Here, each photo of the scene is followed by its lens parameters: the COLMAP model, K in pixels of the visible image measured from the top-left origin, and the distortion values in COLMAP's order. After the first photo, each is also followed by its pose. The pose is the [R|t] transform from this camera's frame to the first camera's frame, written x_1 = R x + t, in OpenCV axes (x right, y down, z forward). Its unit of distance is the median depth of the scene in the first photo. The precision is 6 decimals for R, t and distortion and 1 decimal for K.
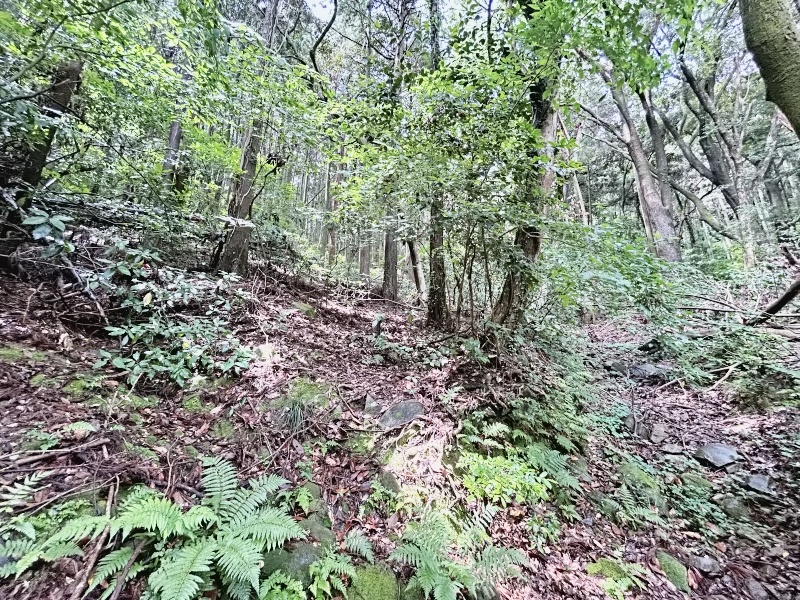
lens RADIAL K [[322.0, 0, 400.0], [0, 322.0, 300.0], [0, 0, 1]] dist [0.003148, -0.000585]
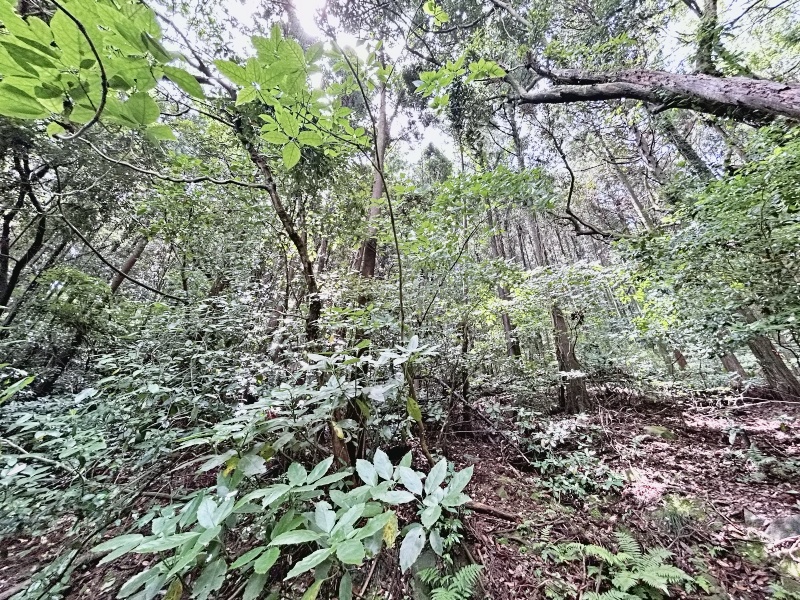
lens RADIAL K [[322.0, 0, 400.0], [0, 322.0, 300.0], [0, 0, 1]] dist [0.003148, -0.000585]
pose [[0.551344, -0.449562, -0.702790, 0.363125], [0.155468, 0.883002, -0.442875, -0.037254], [0.819664, 0.134915, 0.556730, -0.722575]]
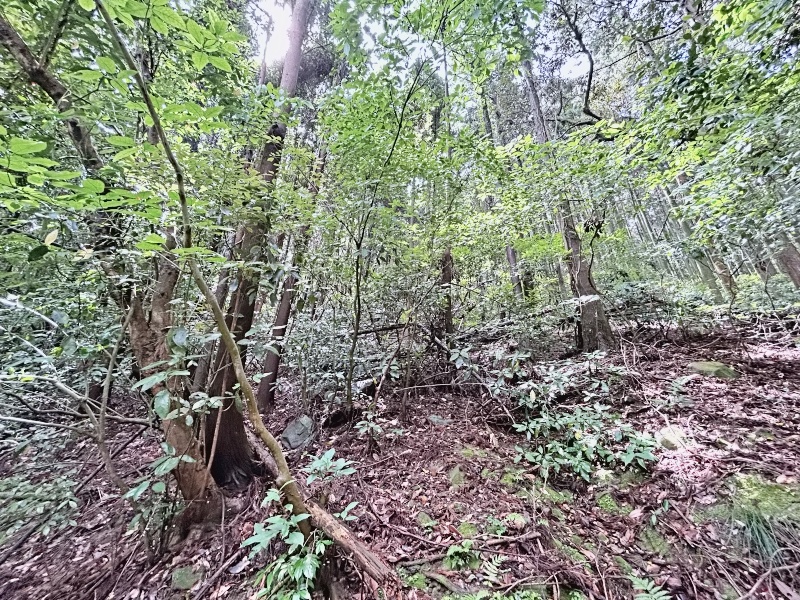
lens RADIAL K [[322.0, 0, 400.0], [0, 322.0, 300.0], [0, 0, 1]] dist [0.003148, -0.000585]
pose [[0.457505, -0.404746, -0.791751, 0.062233], [0.206541, 0.914419, -0.348107, -0.014890], [0.864887, -0.004268, 0.501948, 0.008442]]
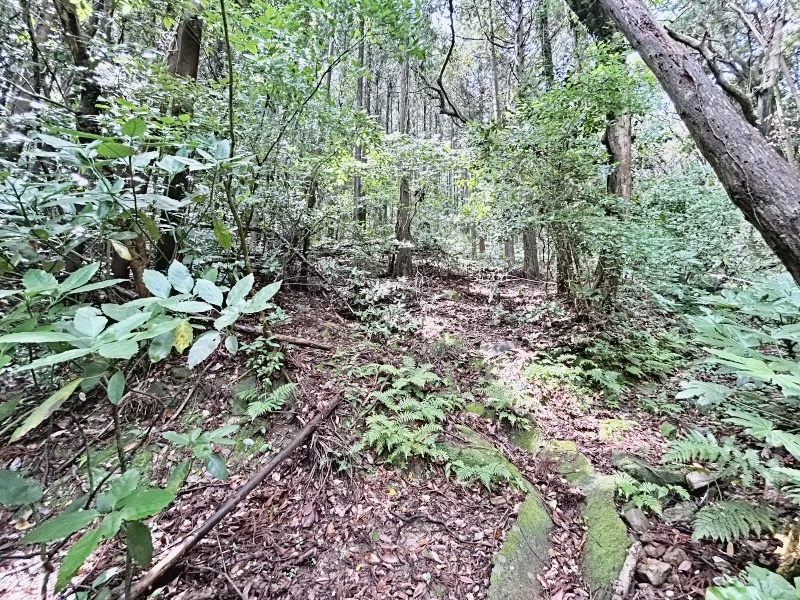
lens RADIAL K [[322.0, 0, 400.0], [0, 322.0, 300.0], [0, 0, 1]] dist [0.003148, -0.000585]
pose [[0.872211, -0.100012, -0.478796, 0.361734], [0.122267, 0.992377, 0.015440, 0.007333], [0.473602, -0.072008, 0.877790, -0.690081]]
